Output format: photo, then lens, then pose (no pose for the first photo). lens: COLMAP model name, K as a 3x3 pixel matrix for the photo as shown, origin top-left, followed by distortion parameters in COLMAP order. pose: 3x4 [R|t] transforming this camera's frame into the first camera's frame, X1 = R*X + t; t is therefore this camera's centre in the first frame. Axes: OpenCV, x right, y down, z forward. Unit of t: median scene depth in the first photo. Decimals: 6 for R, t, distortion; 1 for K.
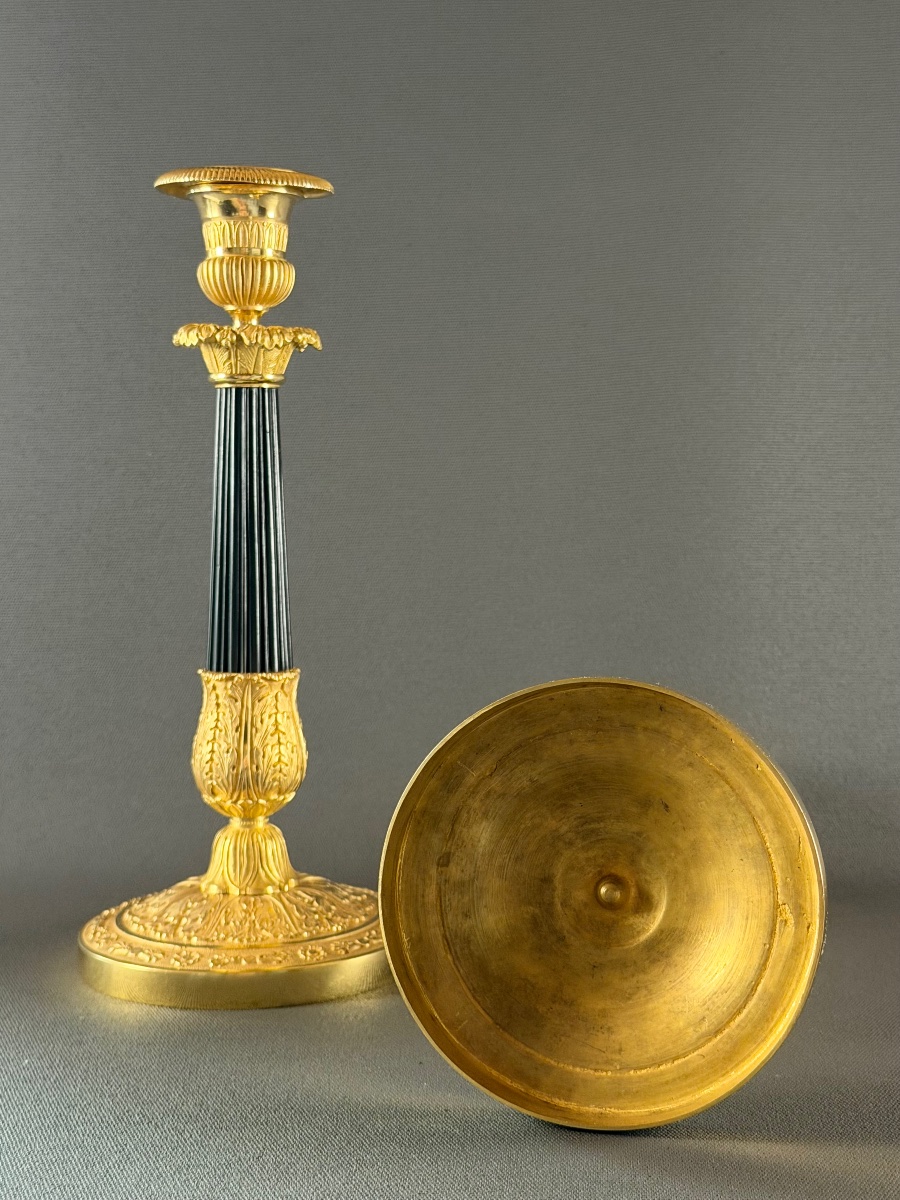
lens RADIAL K [[1910.7, 0, 450.0], [0, 1910.7, 600.0], [0, 0, 1]] dist [0.102439, 0.070935]
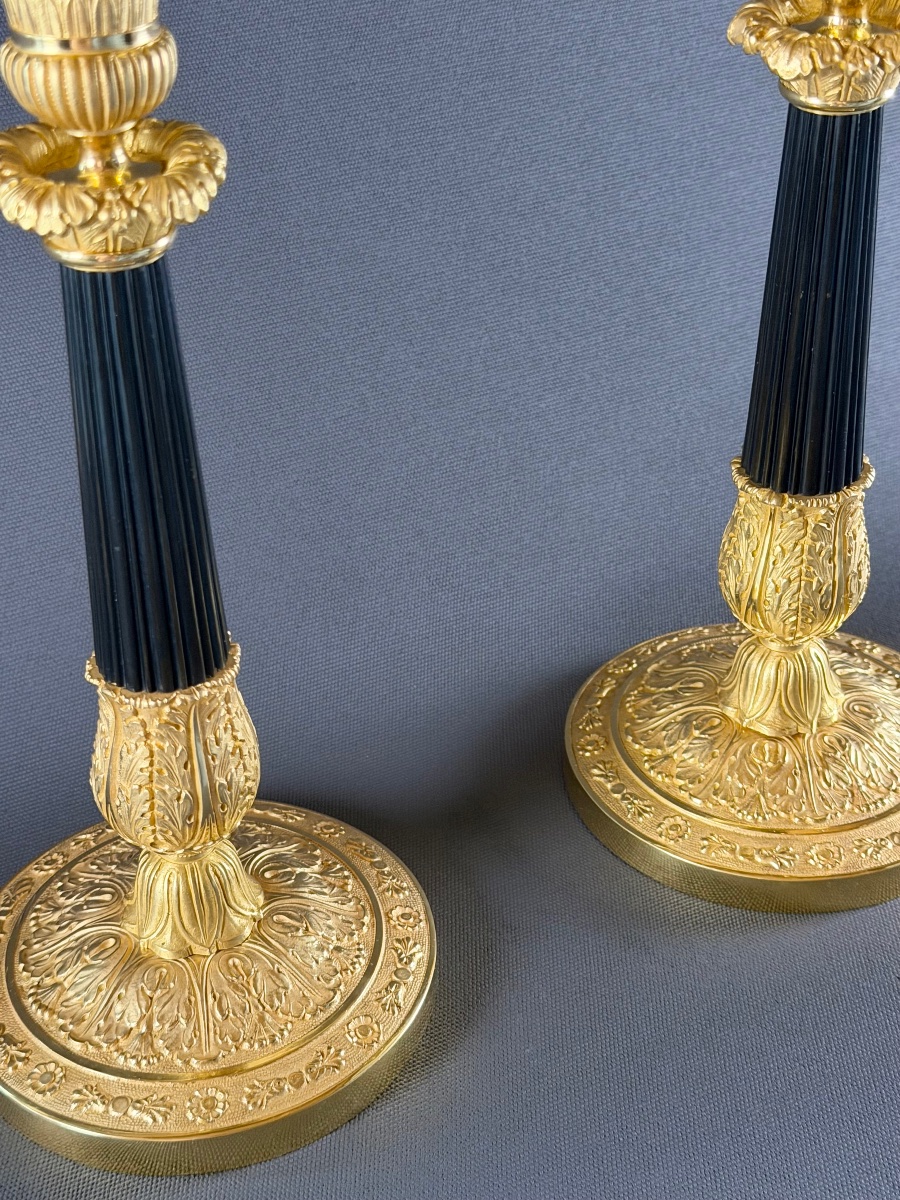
lens RADIAL K [[1910.7, 0, 450.0], [0, 1910.7, 600.0], [0, 0, 1]] dist [0.102439, 0.070935]
pose [[0.900949, -0.248501, 0.355721, -0.250597], [0.057392, 0.880817, 0.469965, -0.289211], [-0.430112, -0.403000, 0.807833, 0.446616]]
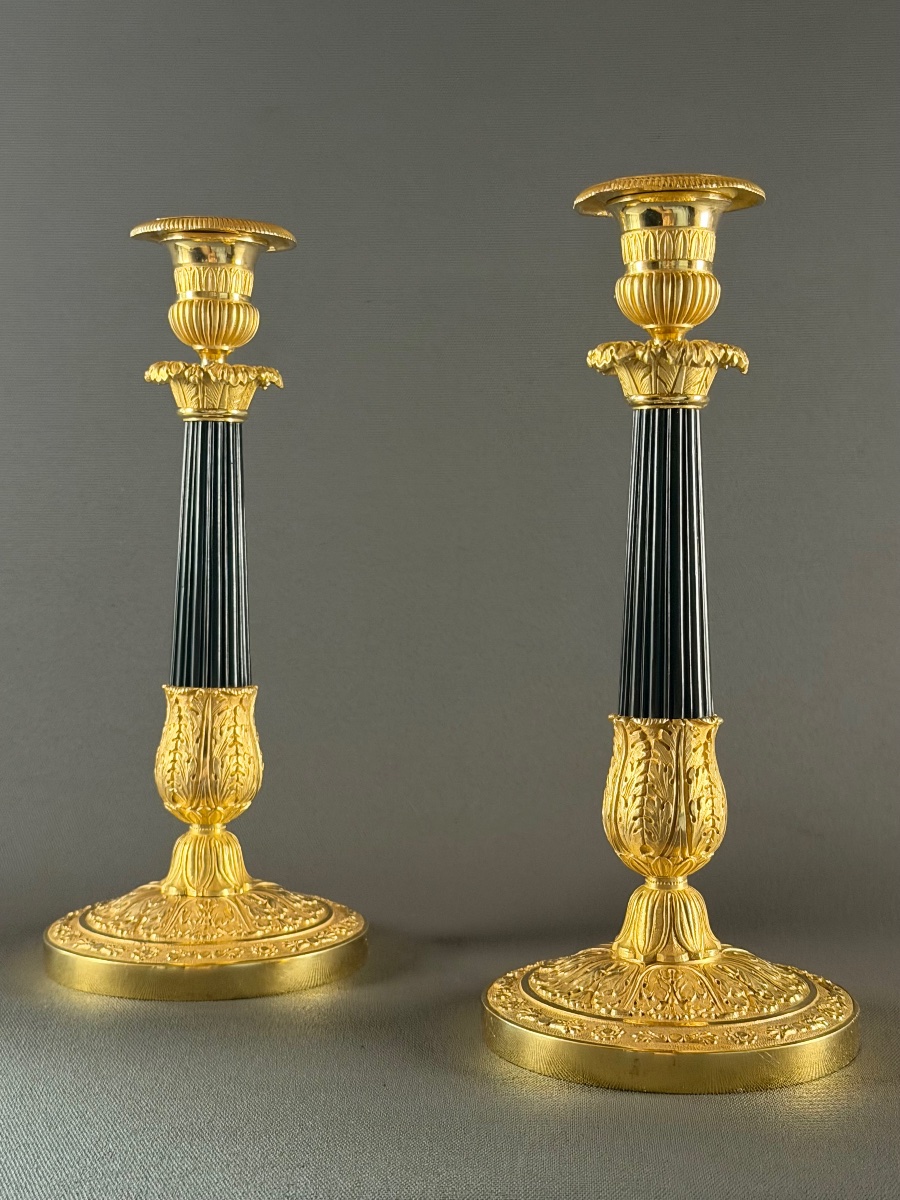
lens RADIAL K [[1910.7, 0, 450.0], [0, 1910.7, 600.0], [0, 0, 1]] dist [0.102439, 0.070935]
pose [[0.999759, 0.014826, 0.016167, 0.010978], [-0.014329, 0.999435, -0.030395, 0.019813], [-0.016608, 0.030156, 0.999407, -0.071615]]
